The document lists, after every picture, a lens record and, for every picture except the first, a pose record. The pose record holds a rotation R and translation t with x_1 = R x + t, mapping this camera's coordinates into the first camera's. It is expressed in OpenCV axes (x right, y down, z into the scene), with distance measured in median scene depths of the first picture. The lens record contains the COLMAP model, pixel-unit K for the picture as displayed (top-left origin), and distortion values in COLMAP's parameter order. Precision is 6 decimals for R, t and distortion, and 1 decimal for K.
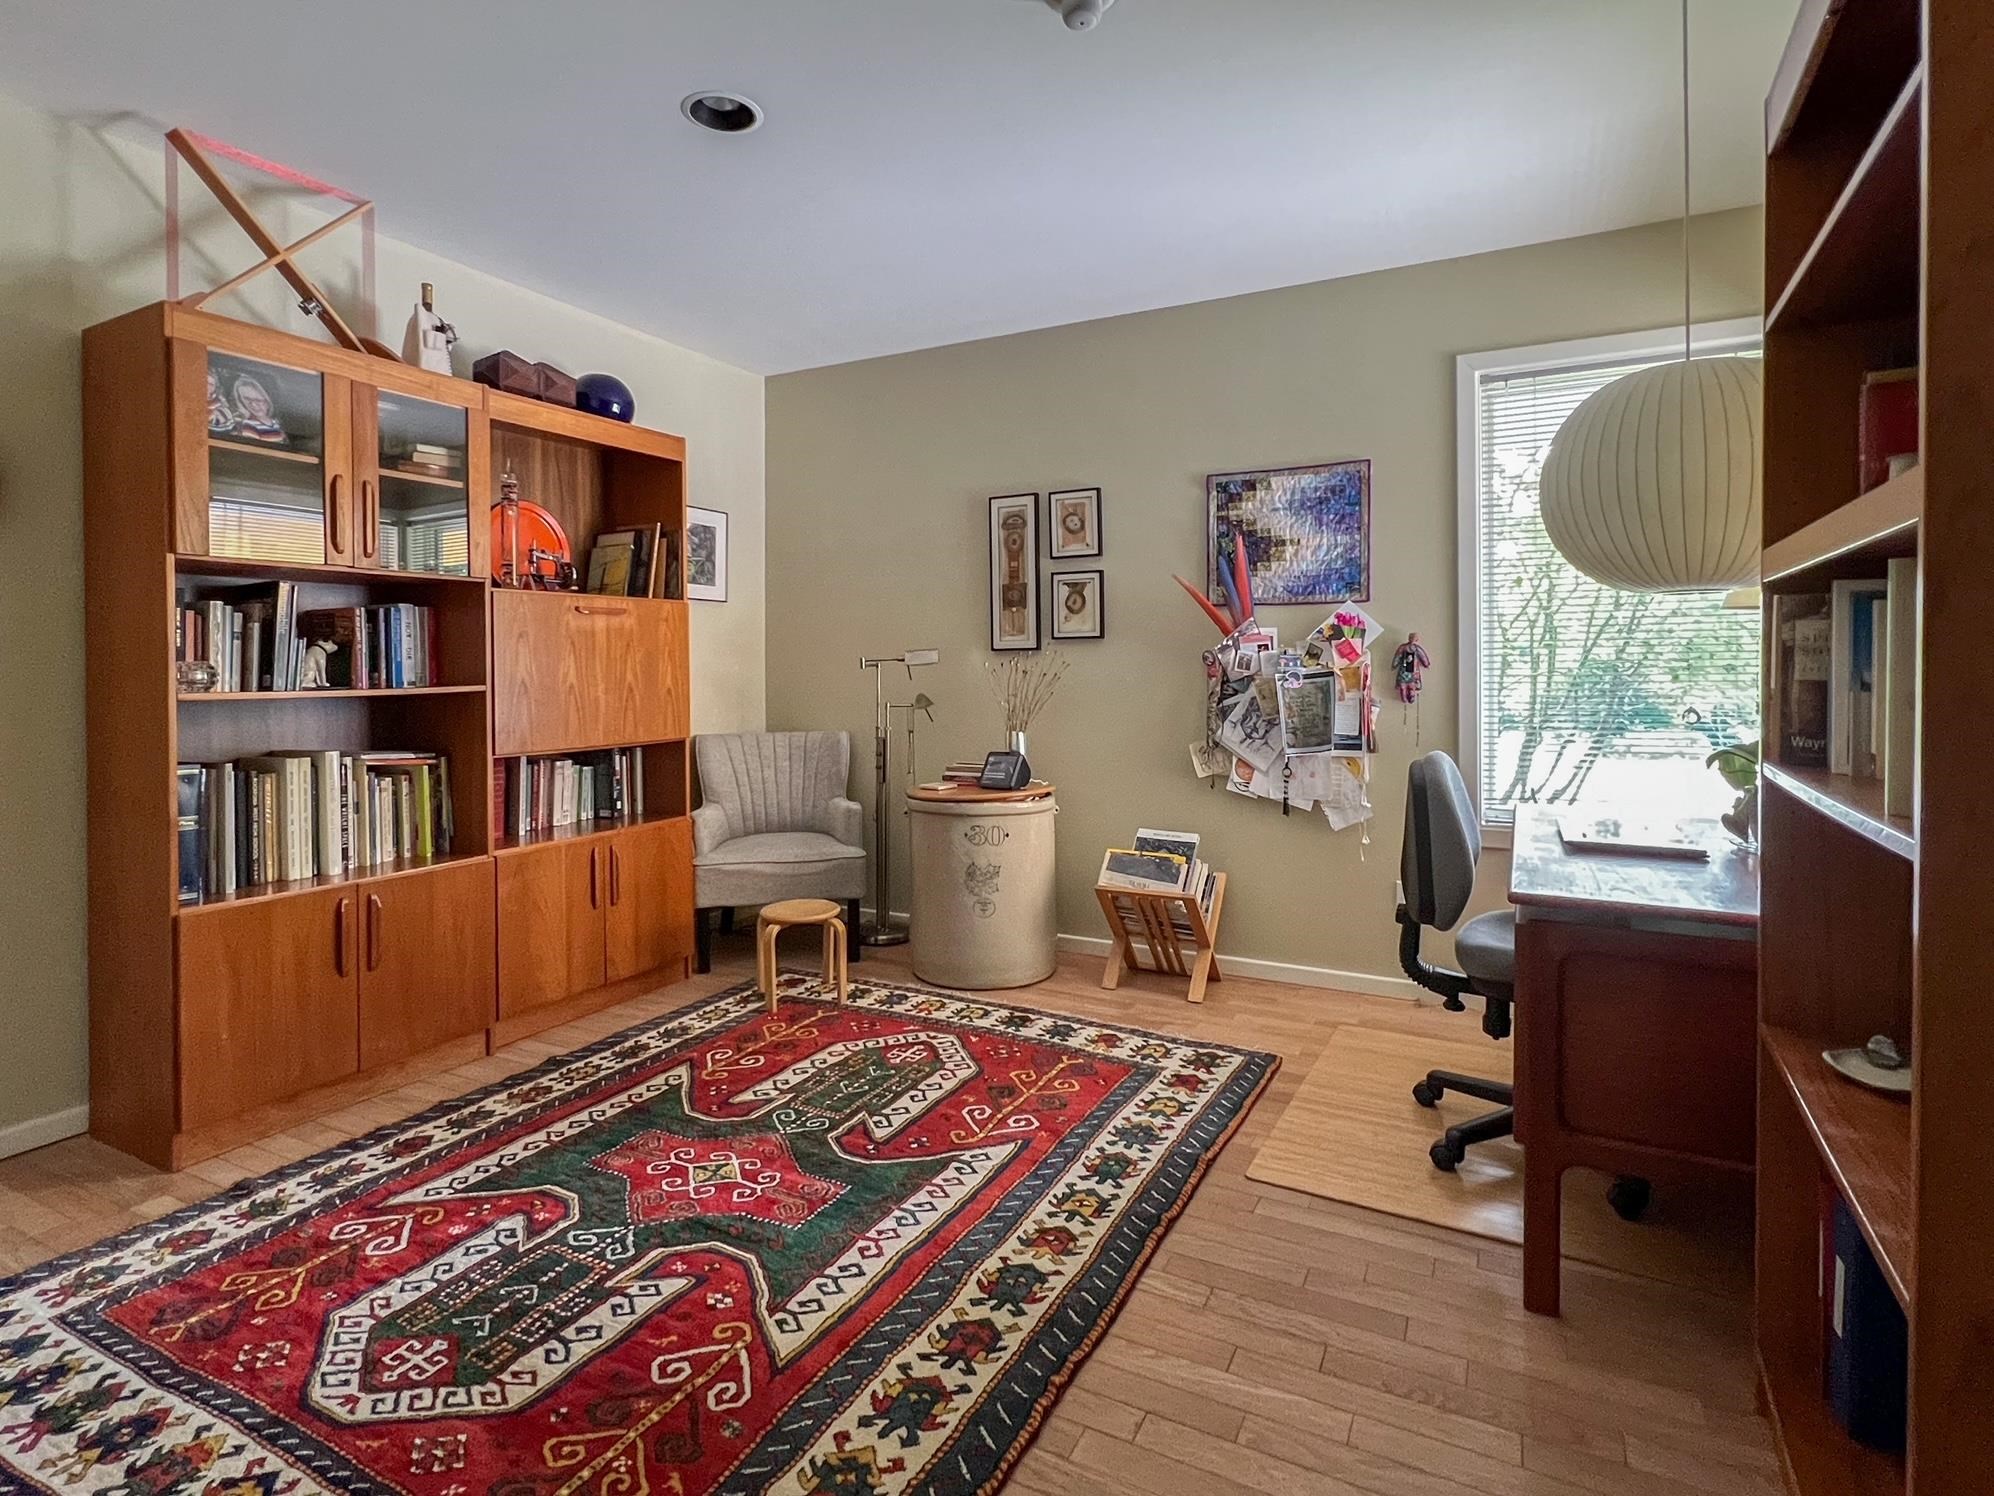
lens RADIAL K [[940.8, 0, 994.3], [0, 940.8, 675.8], [0, 0, 1]] dist [-0.000179, -0.000108]
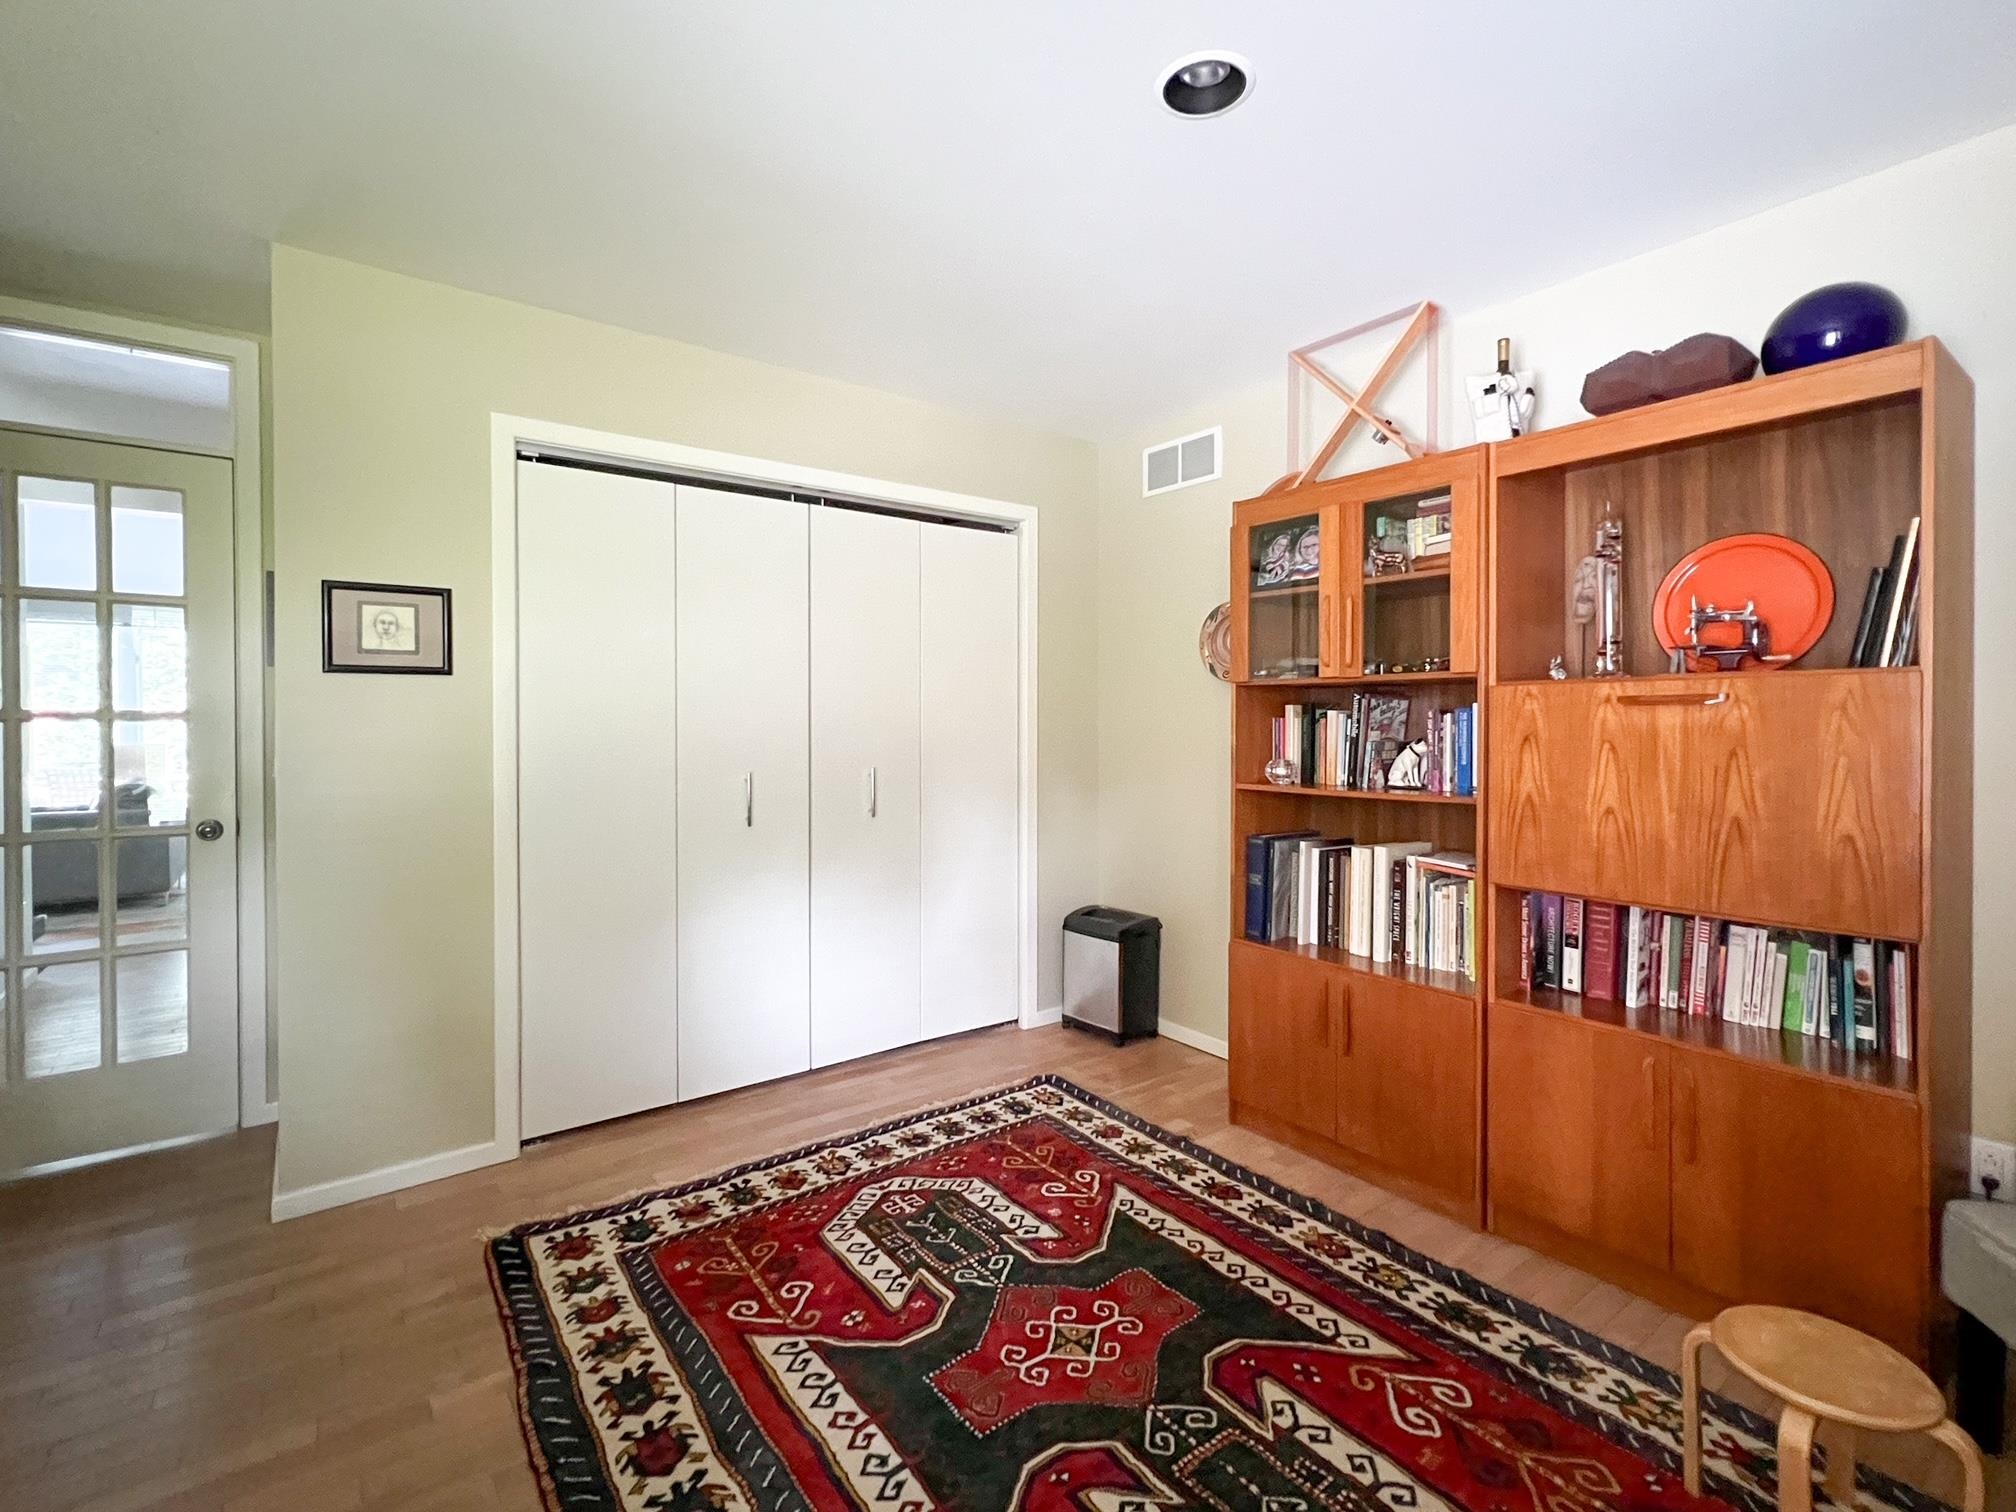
lens RADIAL K [[934.1, 0, 1003.5], [0, 934.1, 729.7], [0, 0, 1]] dist [0.000817, 0.000082]
pose [[-0.406565, 0.013100, -0.913528, 0.528731], [-0.008675, 0.999797, 0.018198, -0.082263], [0.913581, 0.015323, -0.406369, 1.229709]]
